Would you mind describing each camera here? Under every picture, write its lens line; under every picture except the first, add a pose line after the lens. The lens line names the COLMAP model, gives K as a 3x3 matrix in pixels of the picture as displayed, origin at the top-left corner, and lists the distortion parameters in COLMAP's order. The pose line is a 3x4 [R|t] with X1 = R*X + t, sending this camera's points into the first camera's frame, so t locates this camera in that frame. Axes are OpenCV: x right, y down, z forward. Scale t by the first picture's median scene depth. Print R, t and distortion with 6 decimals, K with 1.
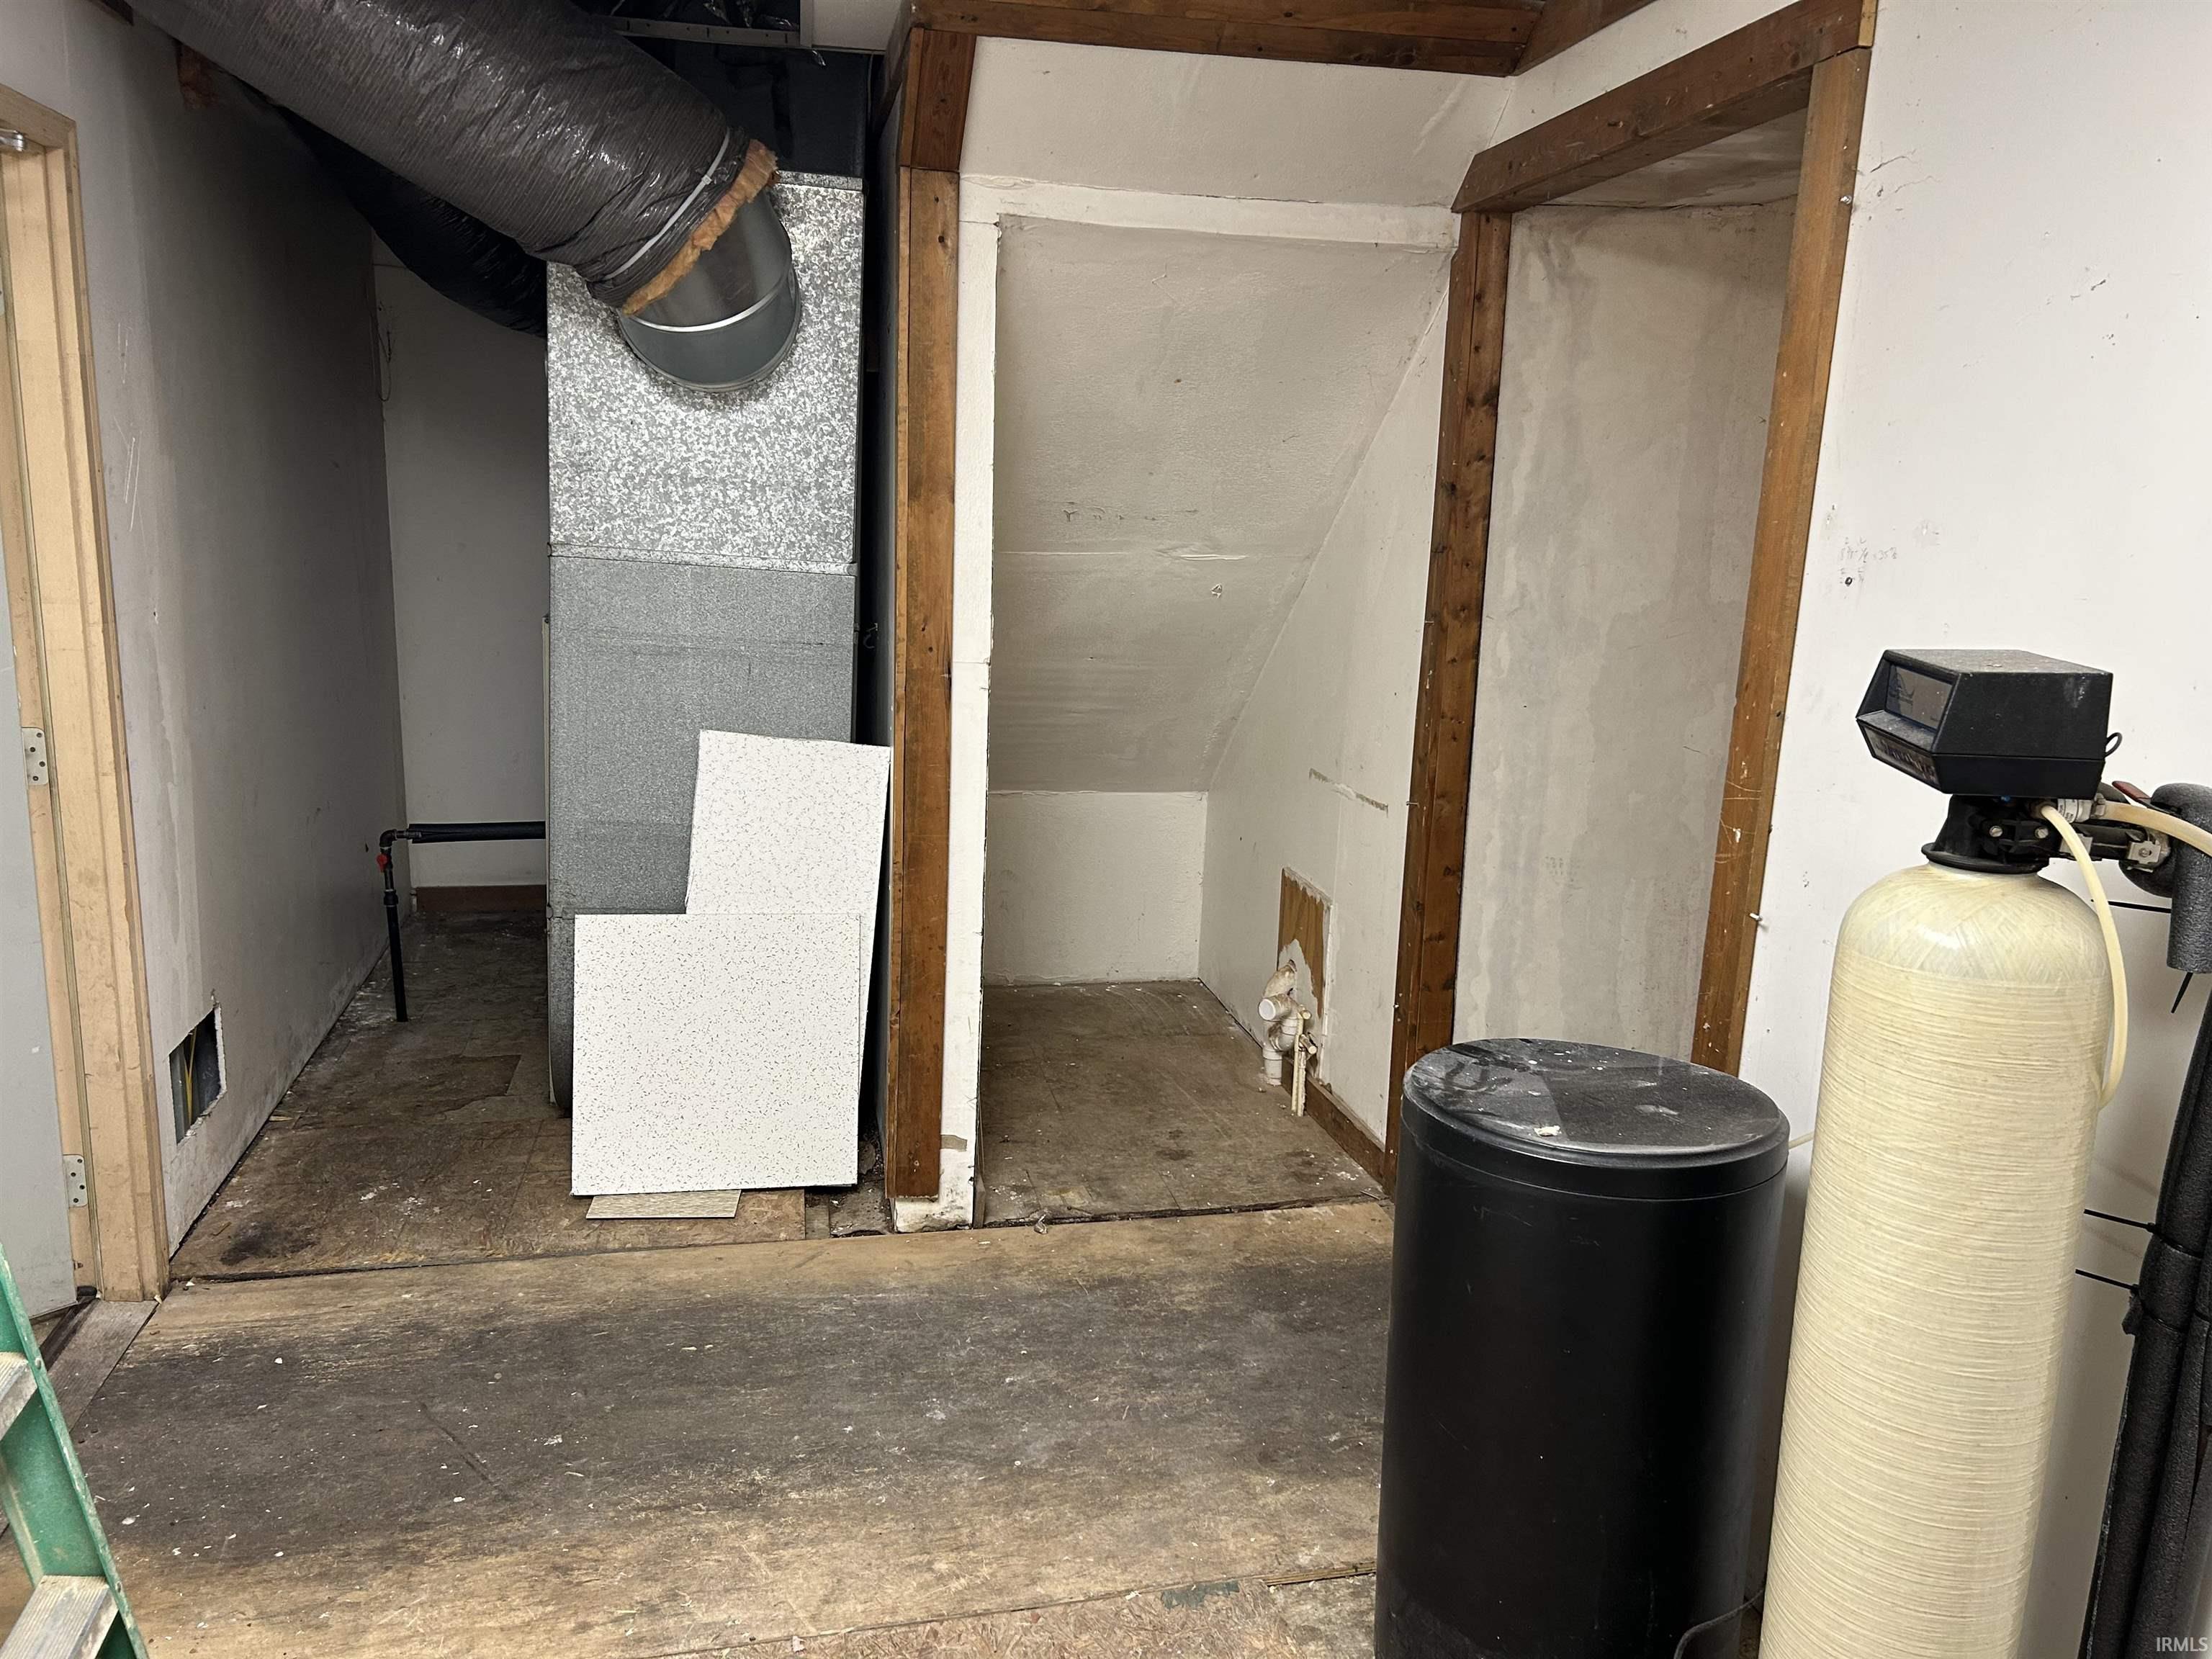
lens RADIAL K [[1665.0, 0, 1115.1], [0, 1665.0, 827.4], [0, 0, 1]] dist [0.057772, -0.055317]
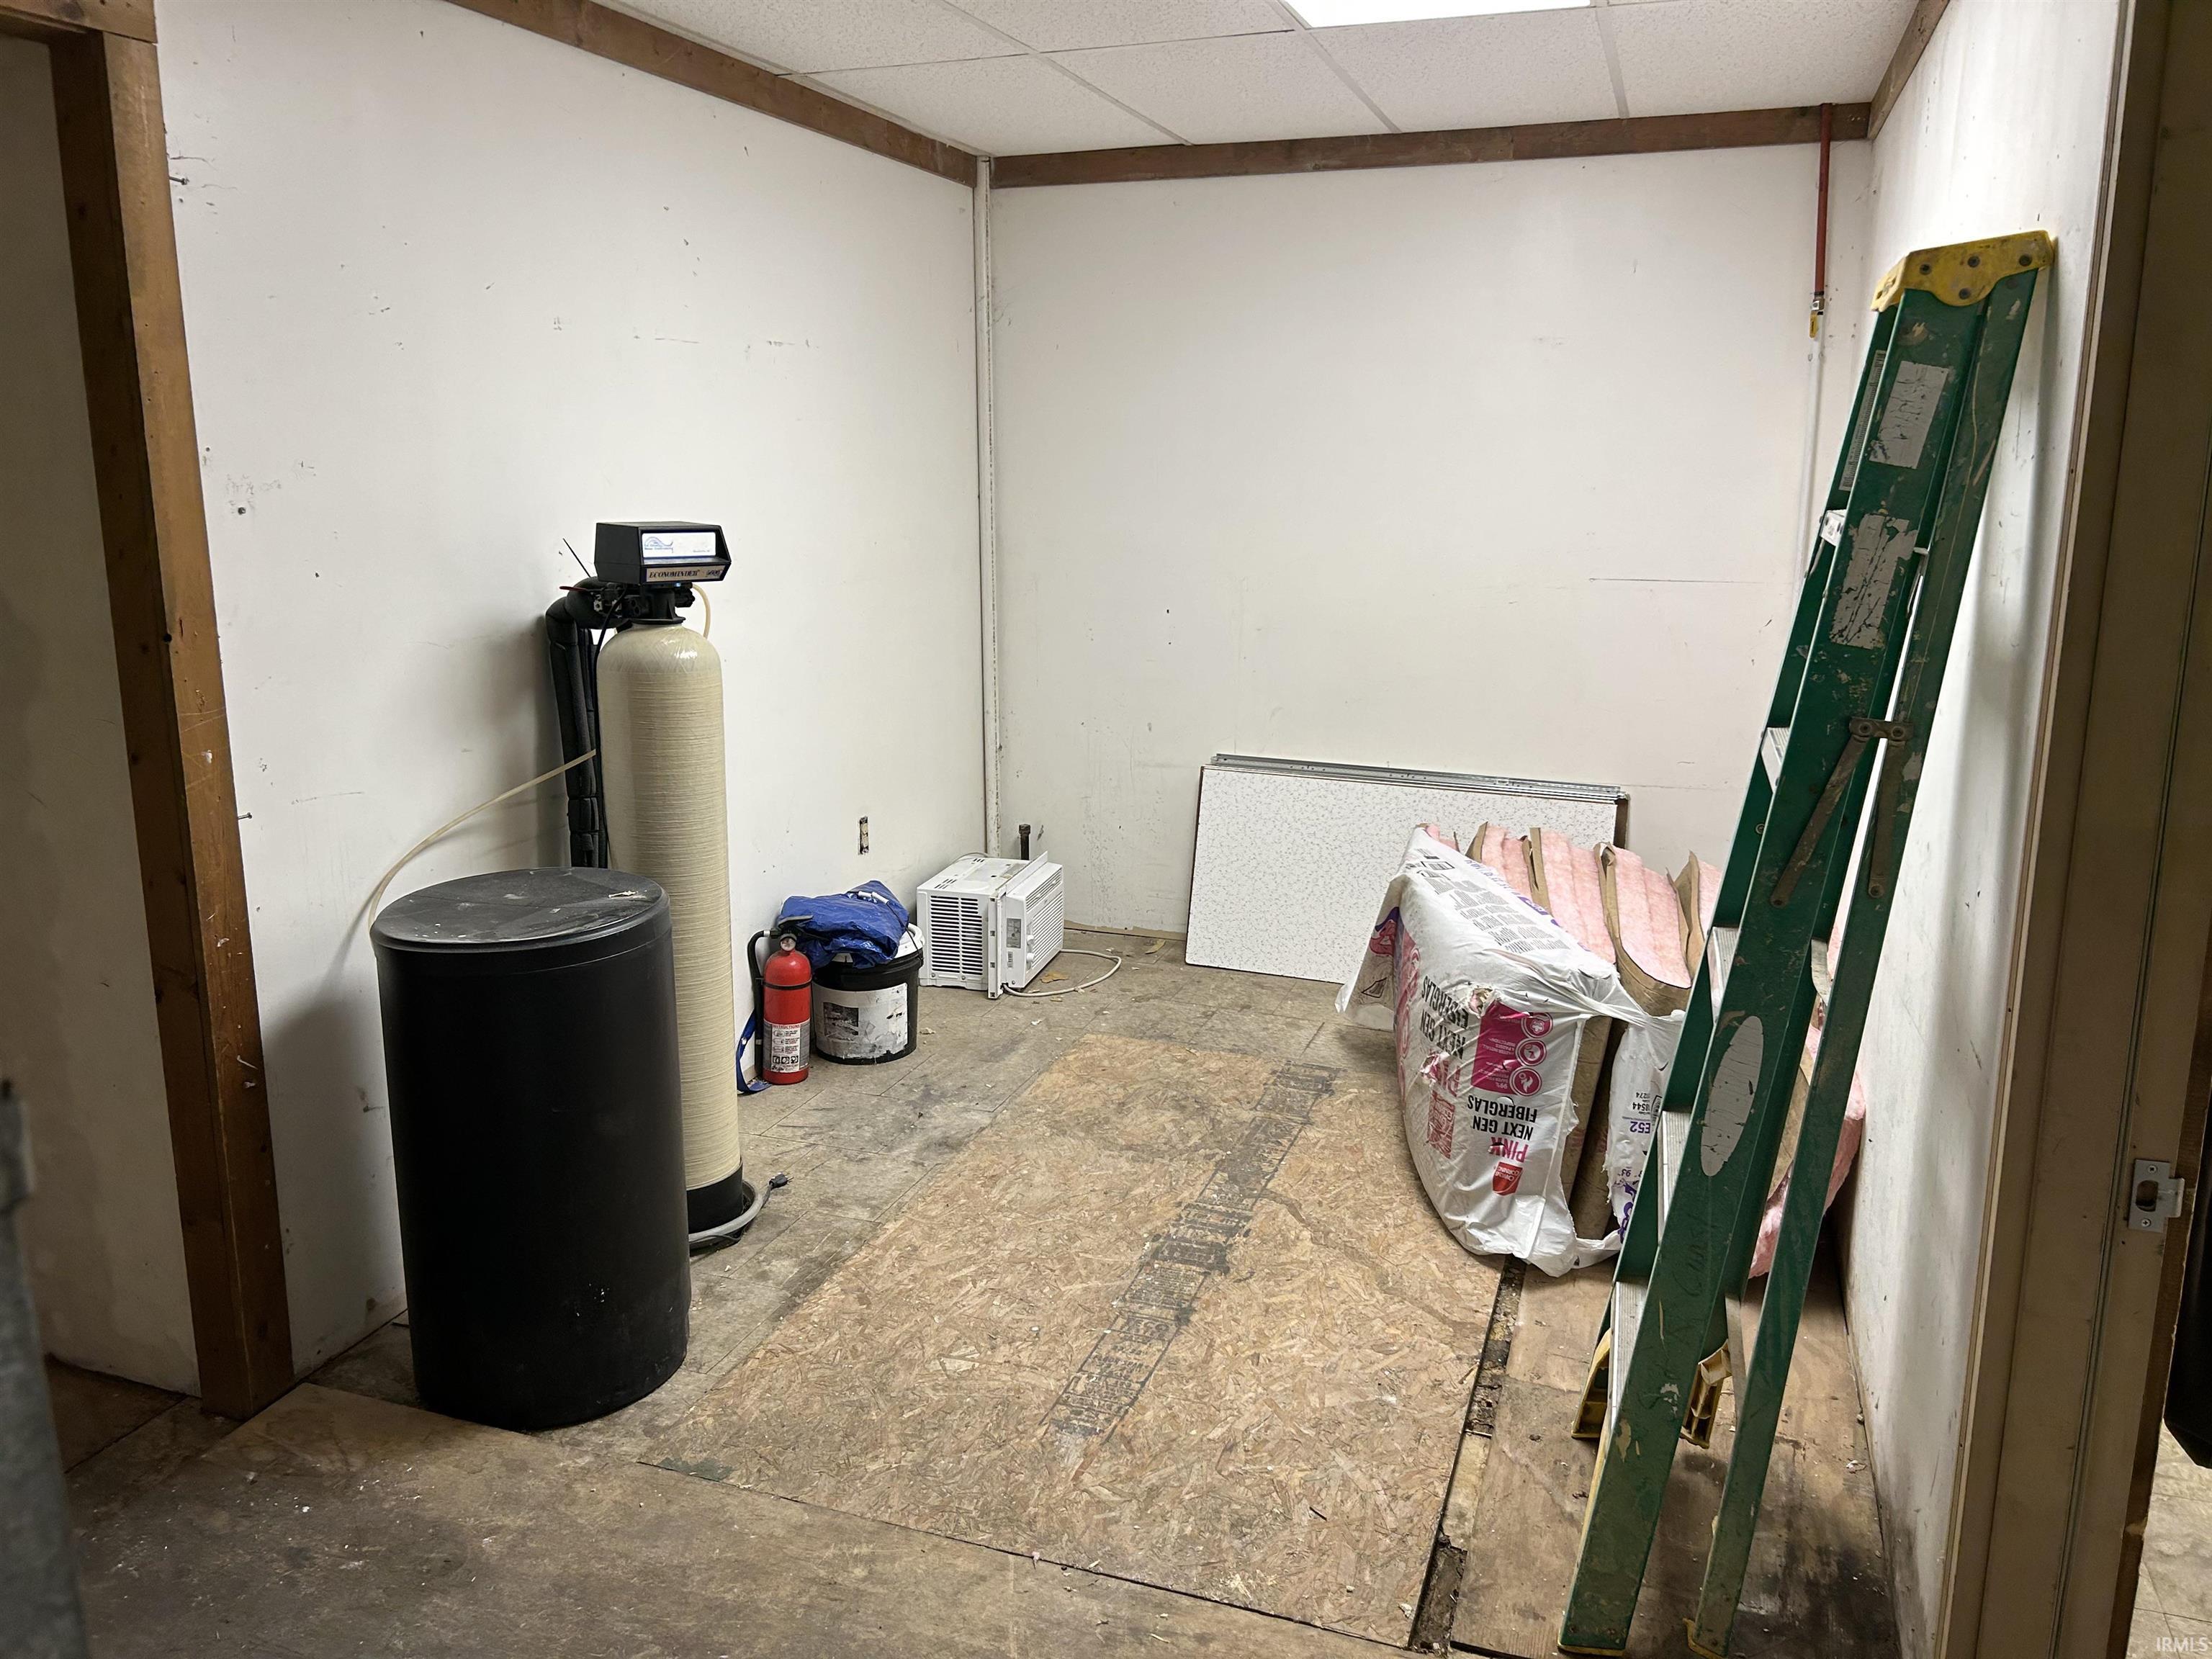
lens RADIAL K [[1665.0, 0, 1111.2], [0, 1665.0, 826.9], [0, 0, 1]] dist [0.057772, -0.055317]
pose [[-0.850183, -0.140498, 0.507395, -0.675940], [0.077373, 0.919930, 0.384374, -0.325308], [-0.520771, 0.366046, -0.771238, 1.555626]]
